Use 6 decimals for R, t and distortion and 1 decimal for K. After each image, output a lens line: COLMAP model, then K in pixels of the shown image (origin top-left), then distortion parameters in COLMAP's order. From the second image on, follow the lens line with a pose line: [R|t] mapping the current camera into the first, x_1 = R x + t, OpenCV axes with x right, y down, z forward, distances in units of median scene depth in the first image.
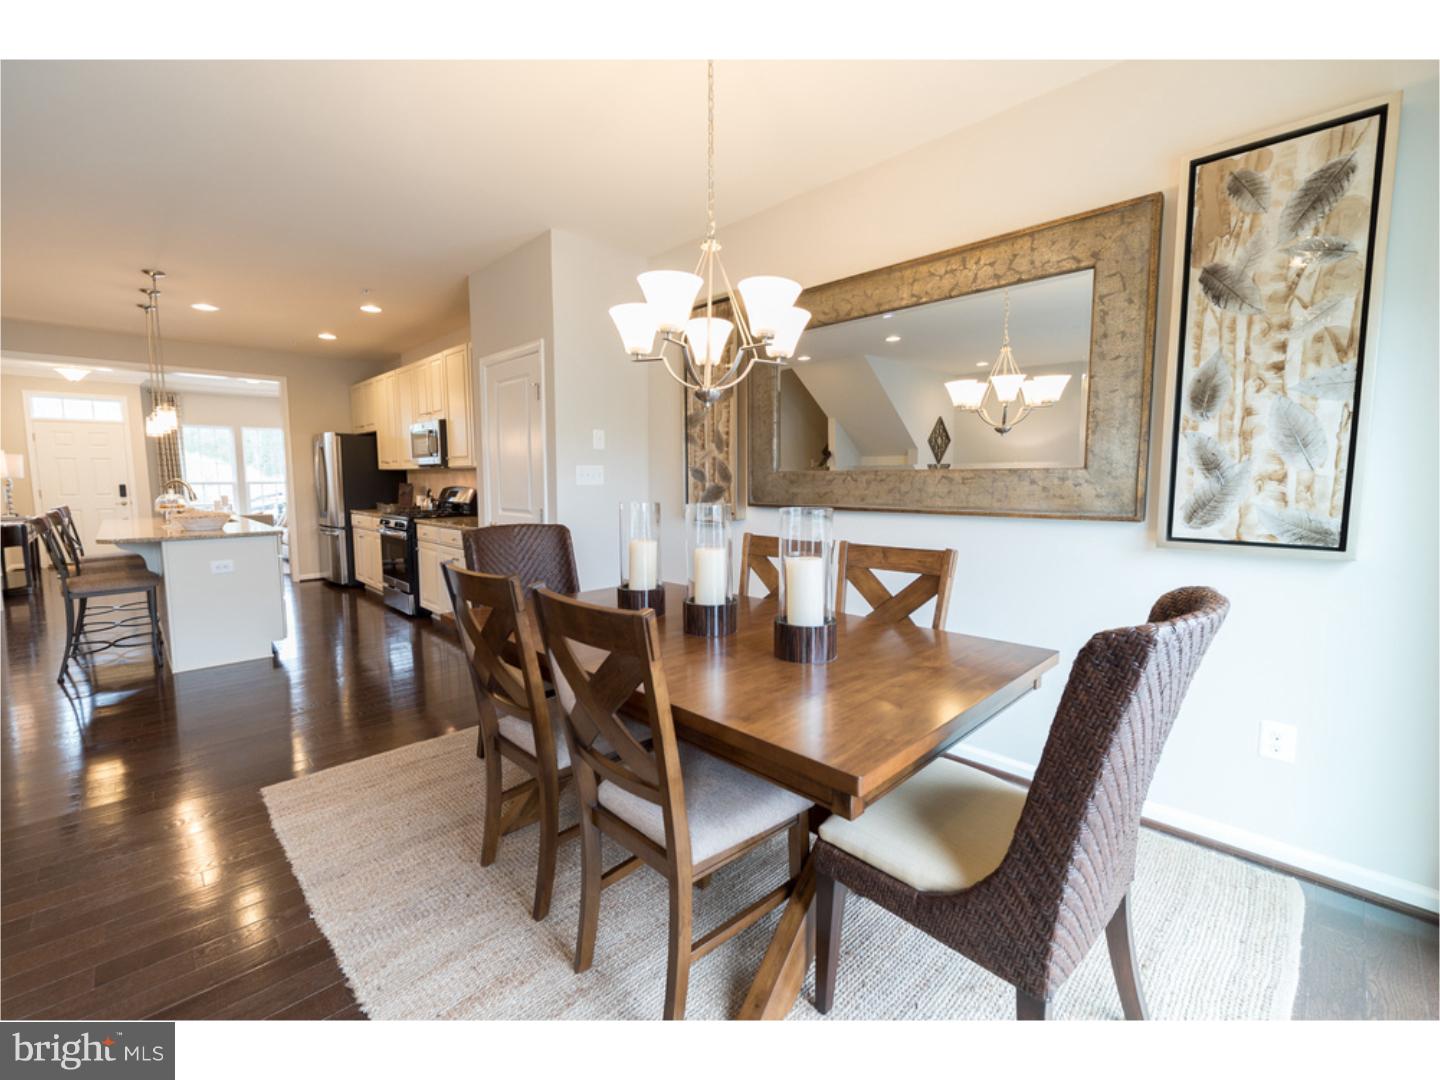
lens RADIAL K [[619.1, 0, 719.8], [0, 619.1, 534.9], [0, 0, 1]] dist [-0.000050, 0.000135]
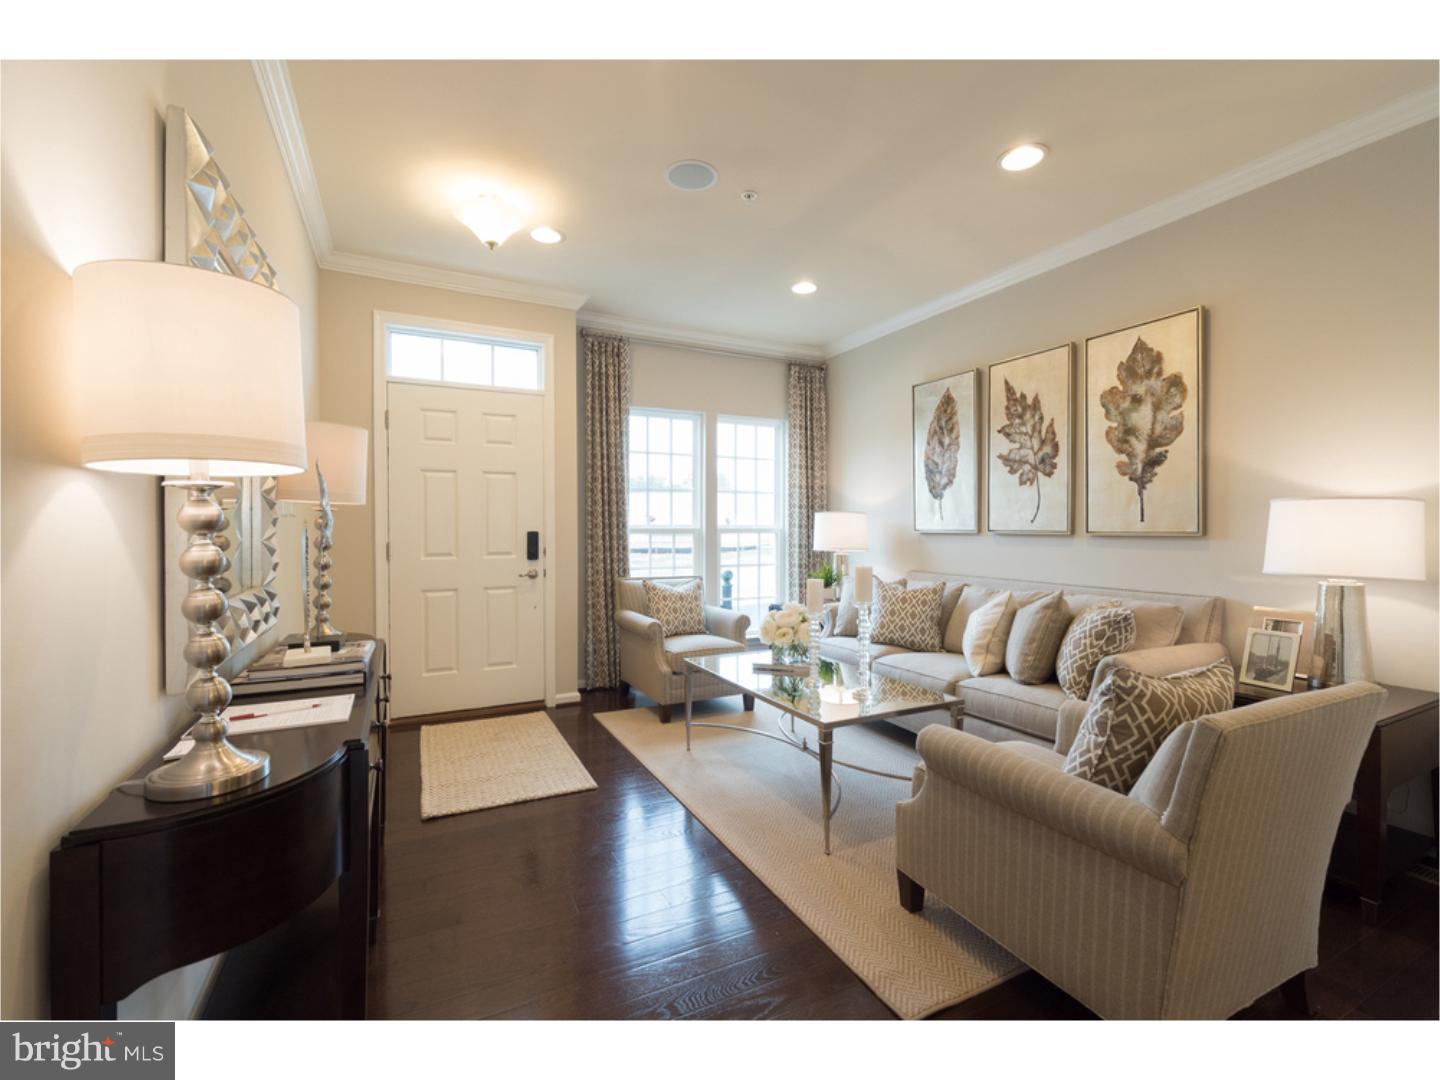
lens RADIAL K [[619.1, 0, 715.4], [0, 619.1, 529.9], [0, 0, 1]] dist [-0.000050, 0.000135]
pose [[0.951879, 0.005807, -0.306418, -0.710933], [-0.034831, 0.995392, -0.089336, -0.047743], [0.304488, 0.095709, 0.947696, 0.626646]]
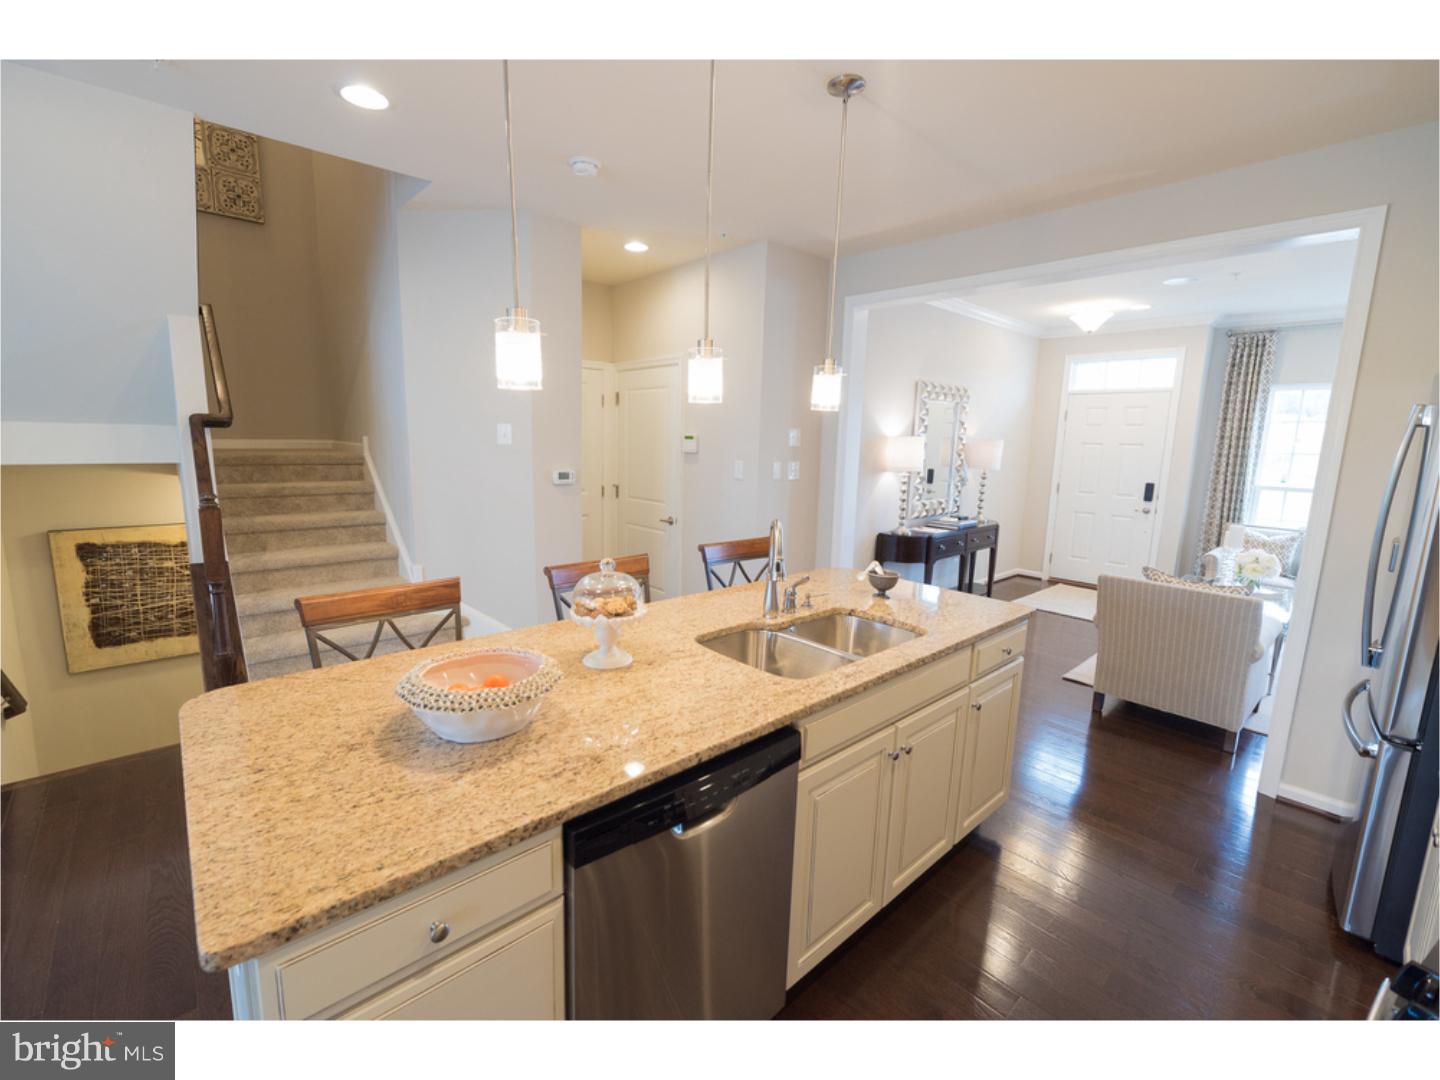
lens RADIAL K [[619.1, 0, 717.9], [0, 619.1, 536.0], [0, 0, 1]] dist [-0.000050, 0.000135]
pose [[-0.030124, 0.164049, -0.985992, -0.280036], [-0.121431, 0.978533, 0.166517, -0.079984], [0.992143, 0.124747, -0.009557, 0.550505]]
